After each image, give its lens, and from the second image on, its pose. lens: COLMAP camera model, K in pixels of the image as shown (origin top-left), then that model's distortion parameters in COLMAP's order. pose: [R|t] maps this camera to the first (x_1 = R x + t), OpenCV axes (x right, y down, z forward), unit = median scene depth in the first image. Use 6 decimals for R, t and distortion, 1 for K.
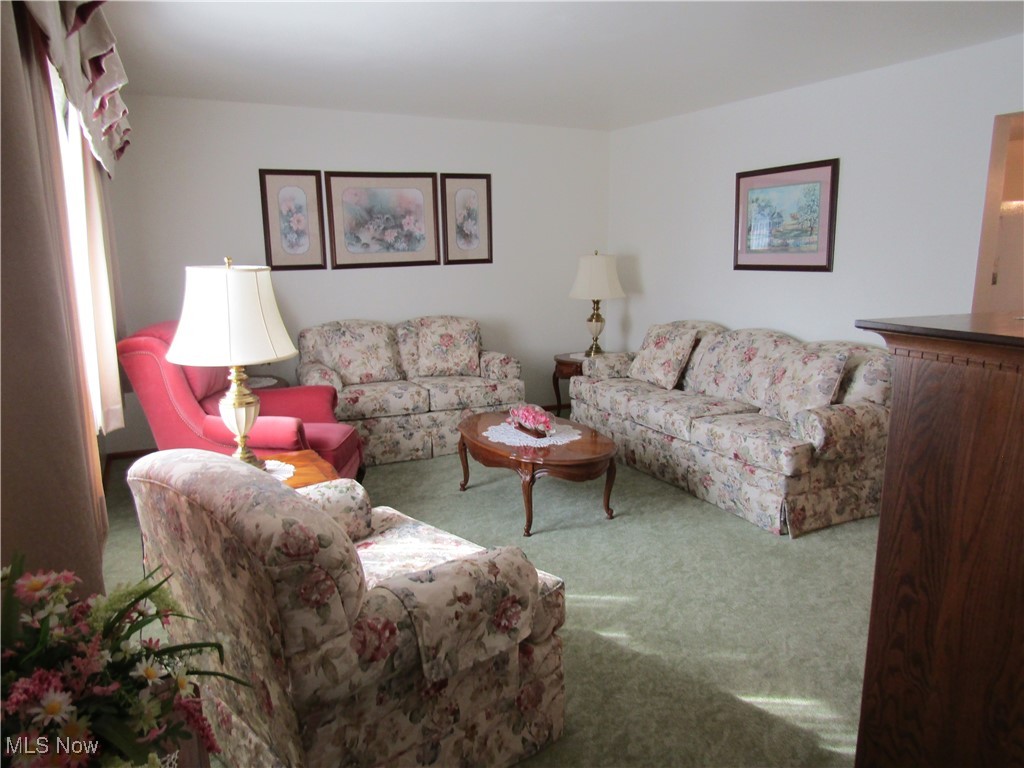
lens RADIAL K [[727.0, 0, 513.2], [0, 727.0, 383.8], [0, 0, 1]] dist [-0.029273, 0.016685]
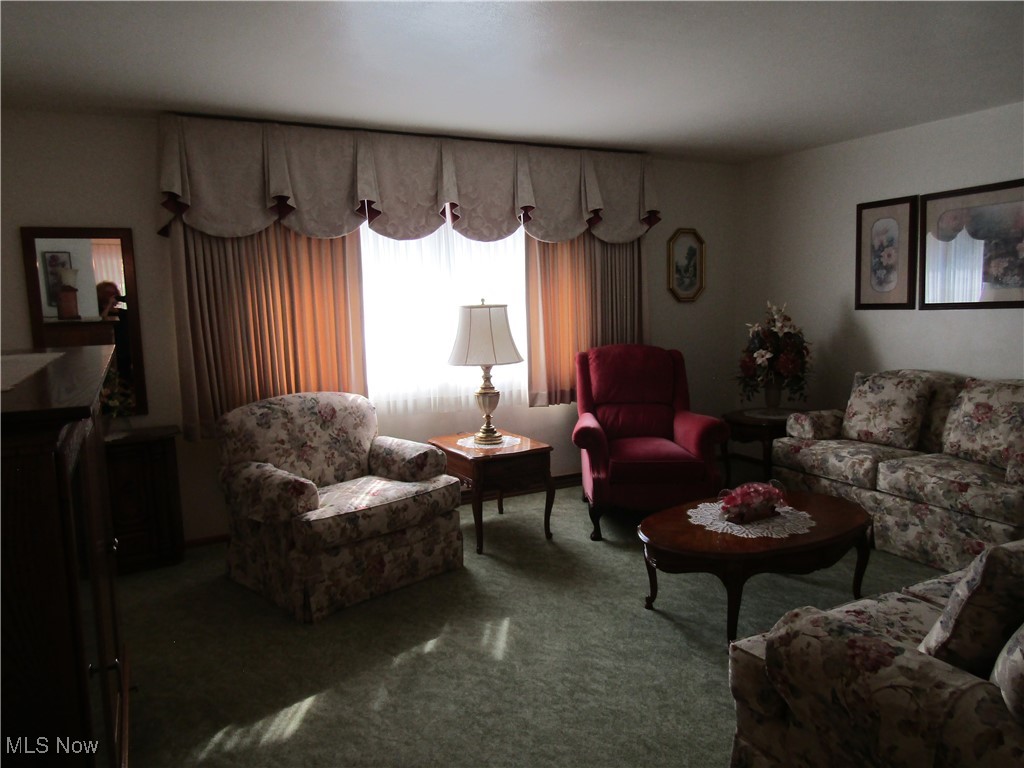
lens RADIAL K [[727.0, 0, 512.5], [0, 727.0, 387.5], [0, 0, 1]] dist [-0.029273, 0.016685]
pose [[0.024412, 0.128443, -0.991416, 0.604219], [-0.165537, 0.978541, 0.122699, -0.096066], [0.985901, 0.161121, 0.045151, 0.522498]]
